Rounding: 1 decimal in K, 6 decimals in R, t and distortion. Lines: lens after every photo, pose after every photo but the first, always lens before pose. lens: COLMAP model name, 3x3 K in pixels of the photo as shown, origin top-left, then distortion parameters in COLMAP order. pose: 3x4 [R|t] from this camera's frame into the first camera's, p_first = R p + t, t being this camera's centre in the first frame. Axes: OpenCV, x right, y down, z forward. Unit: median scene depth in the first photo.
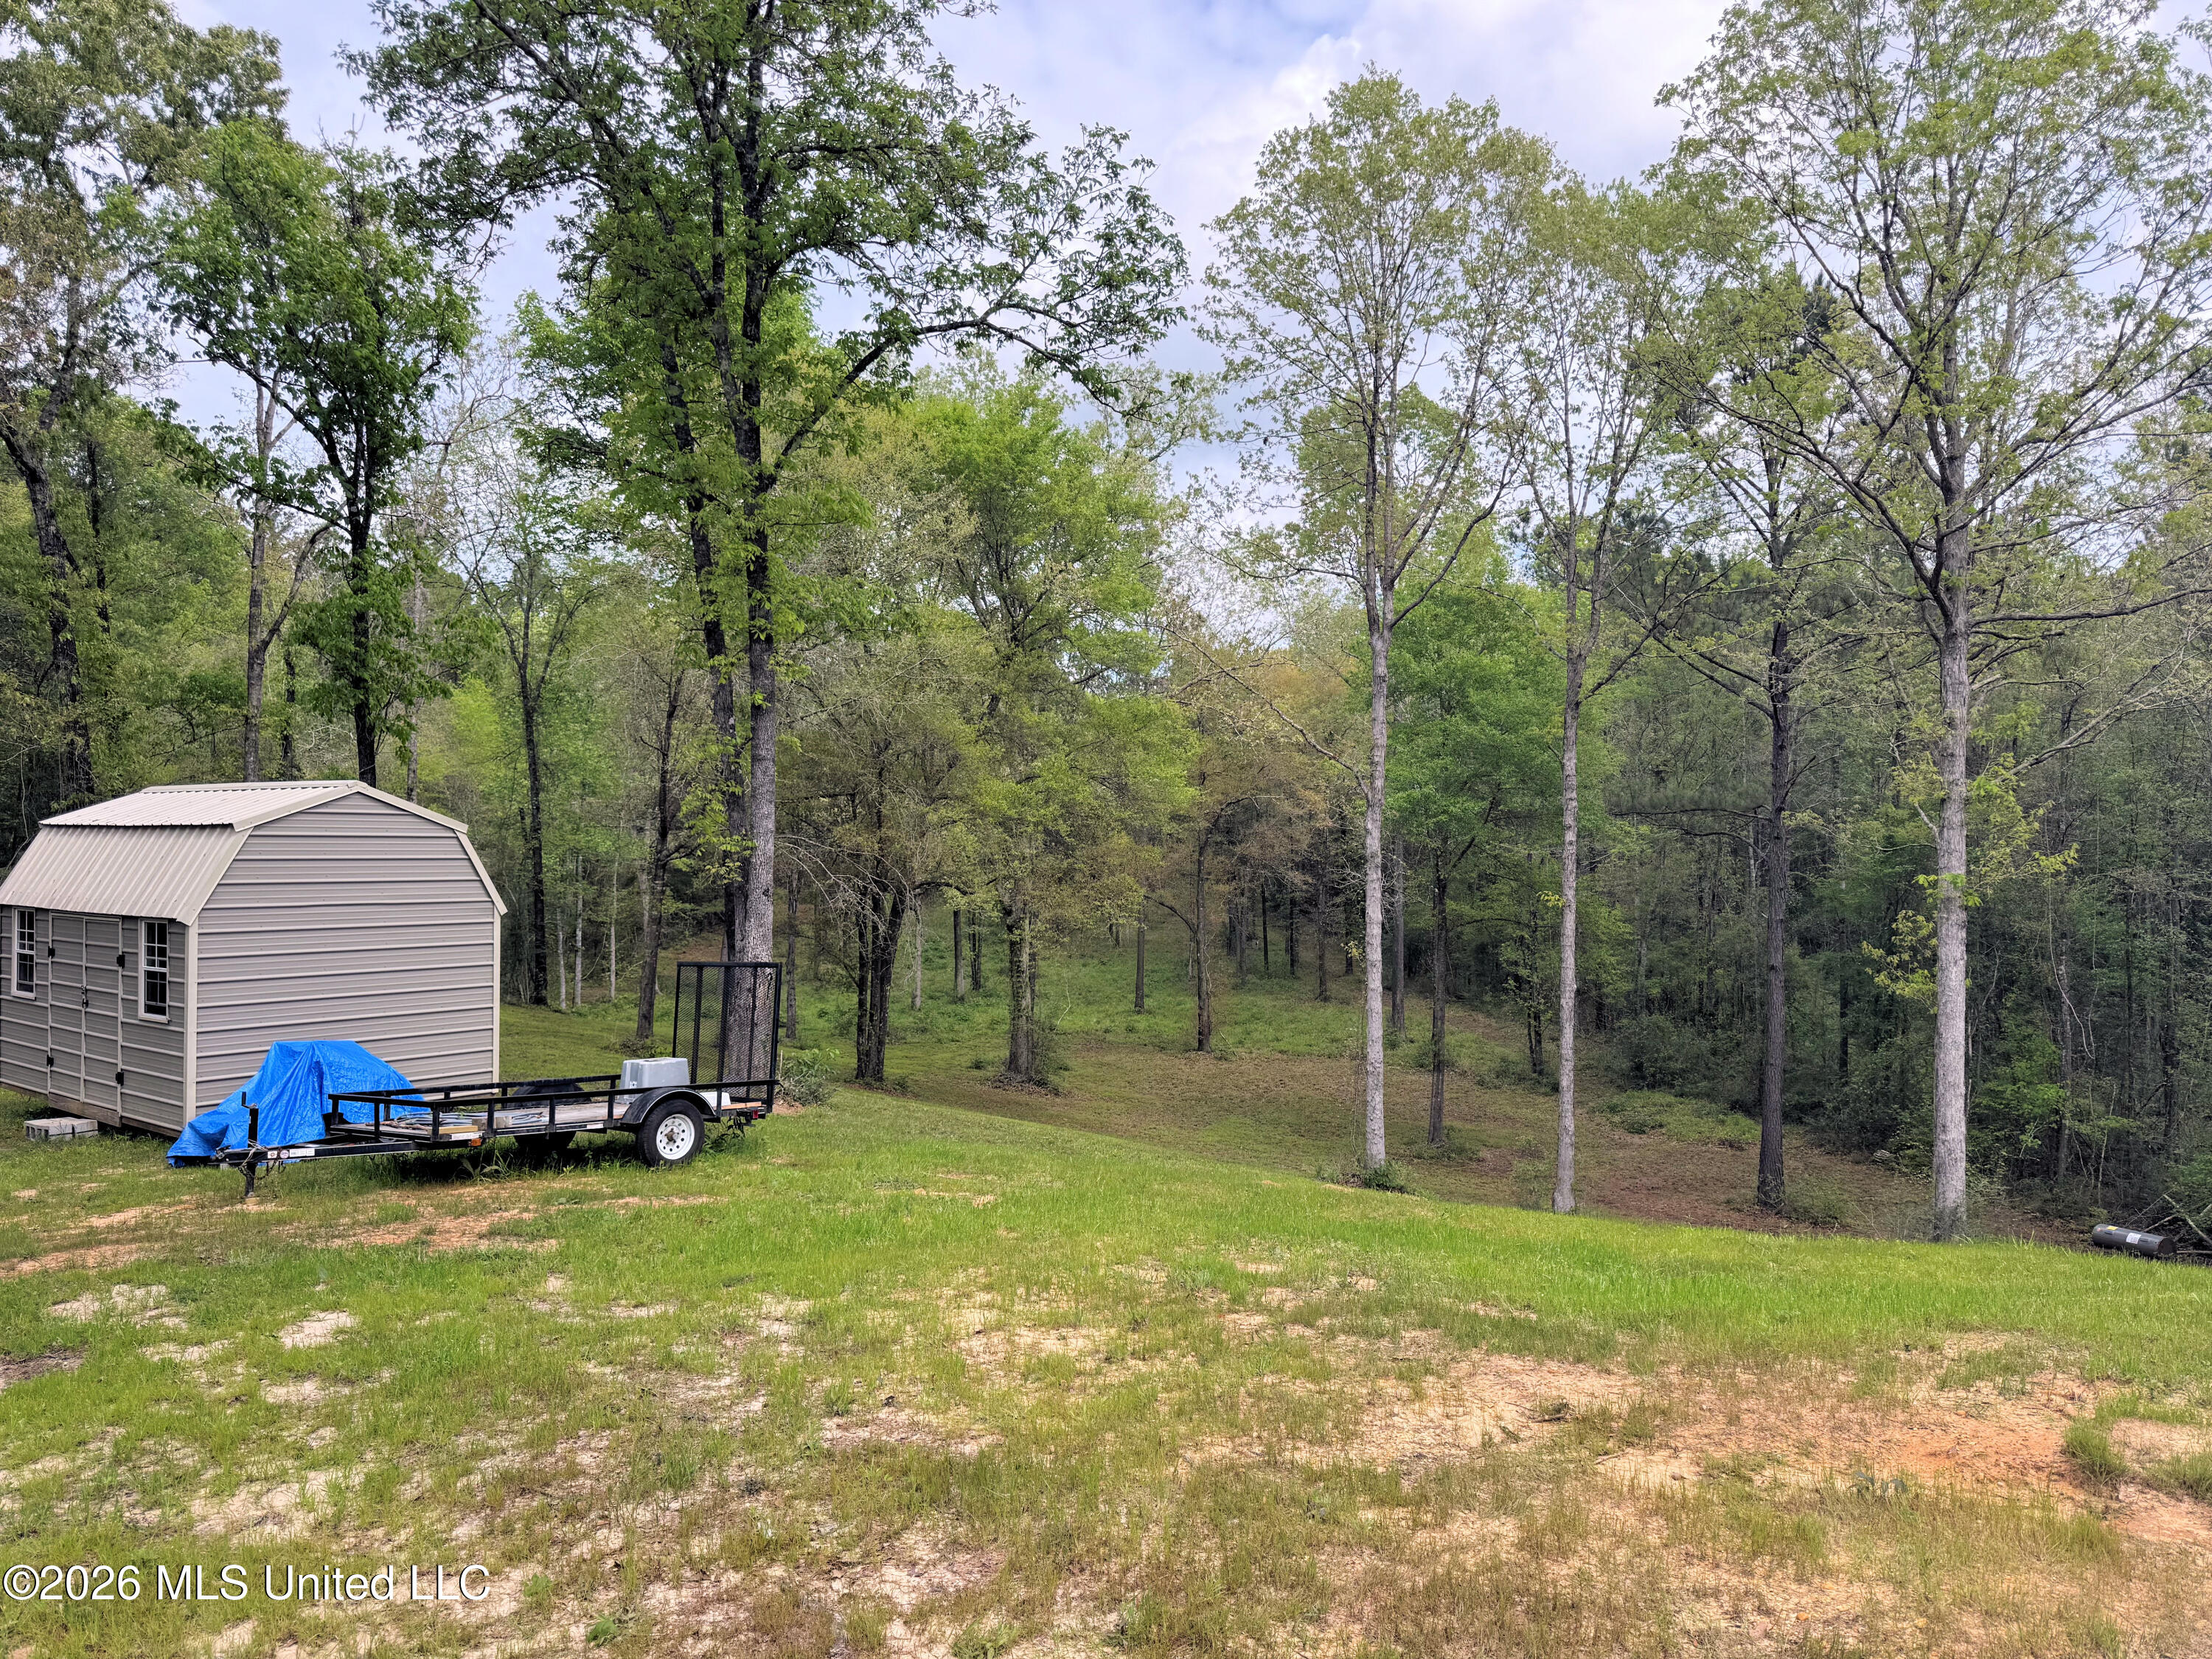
lens RADIAL K [[1538.6, 0, 1103.5], [0, 1538.6, 832.2], [0, 0, 1]] dist [0.005424, 0.000237]
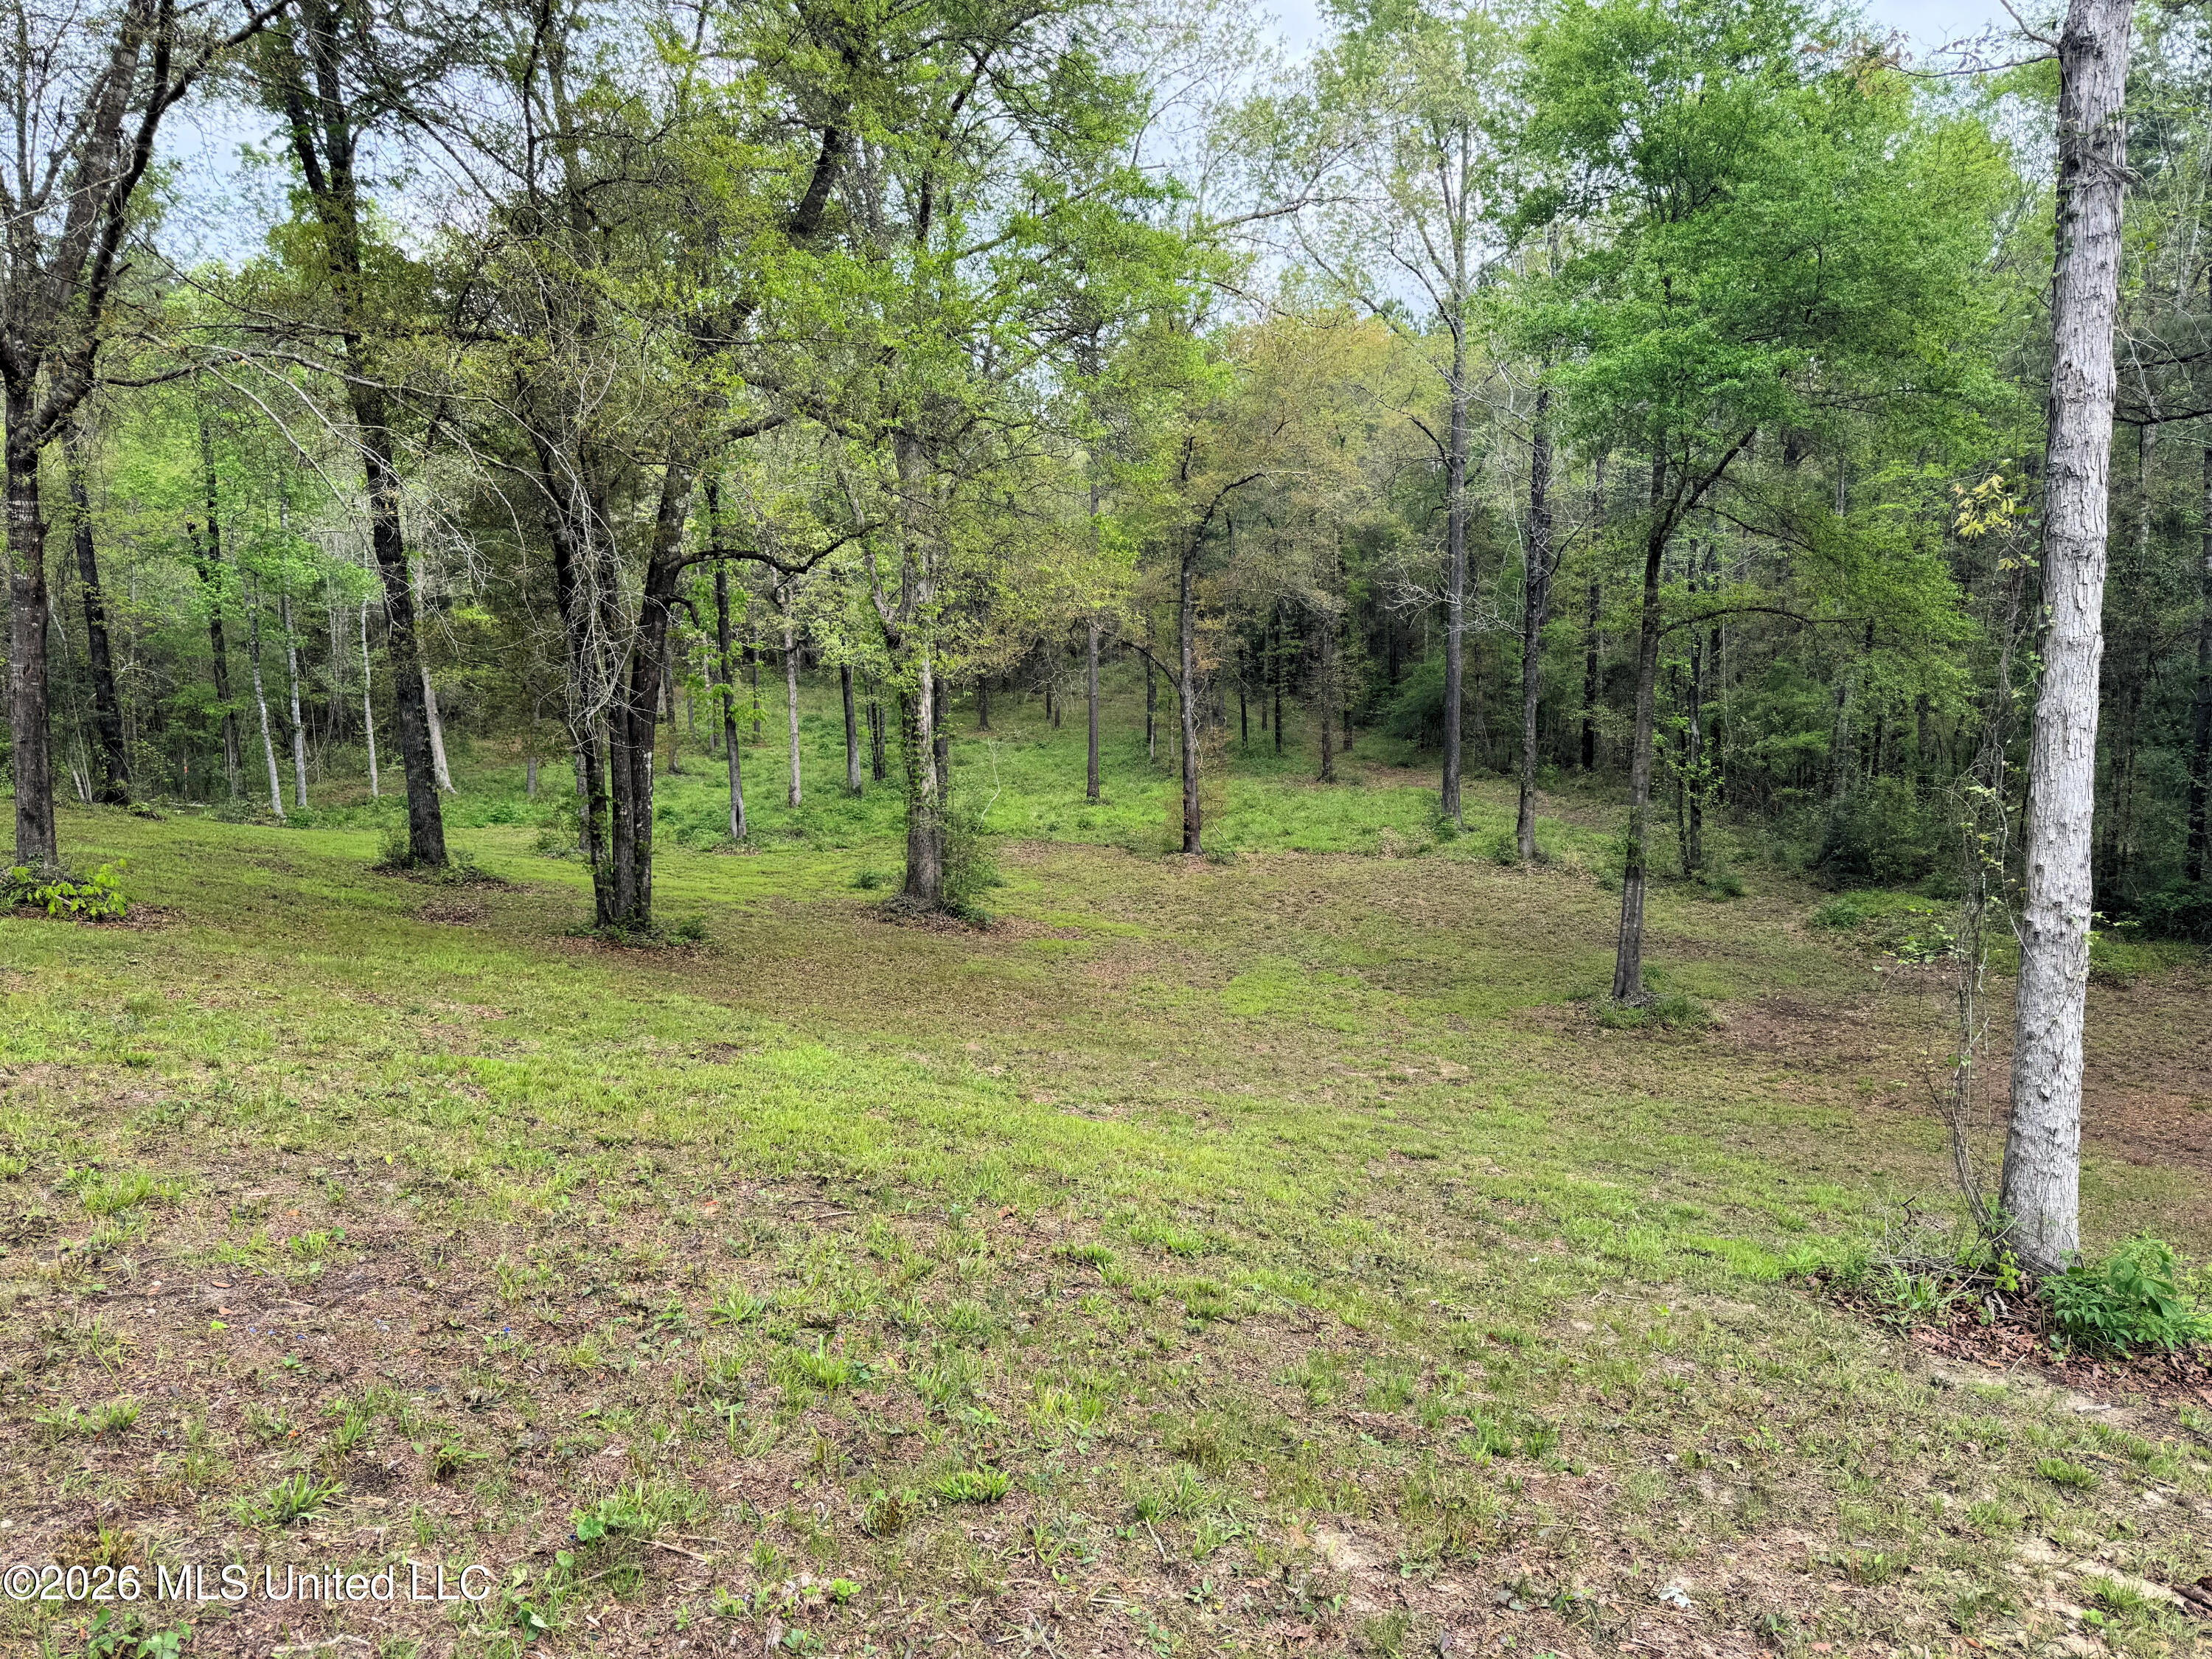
lens RADIAL K [[1538.6, 0, 1106.6], [0, 1538.6, 828.7], [0, 0, 1]] dist [0.005424, 0.000237]
pose [[0.998681, -0.027478, 0.043370, -0.004451], [0.021712, 0.991509, 0.128211, 0.039404], [-0.046524, -0.127100, 0.990798, 0.298200]]
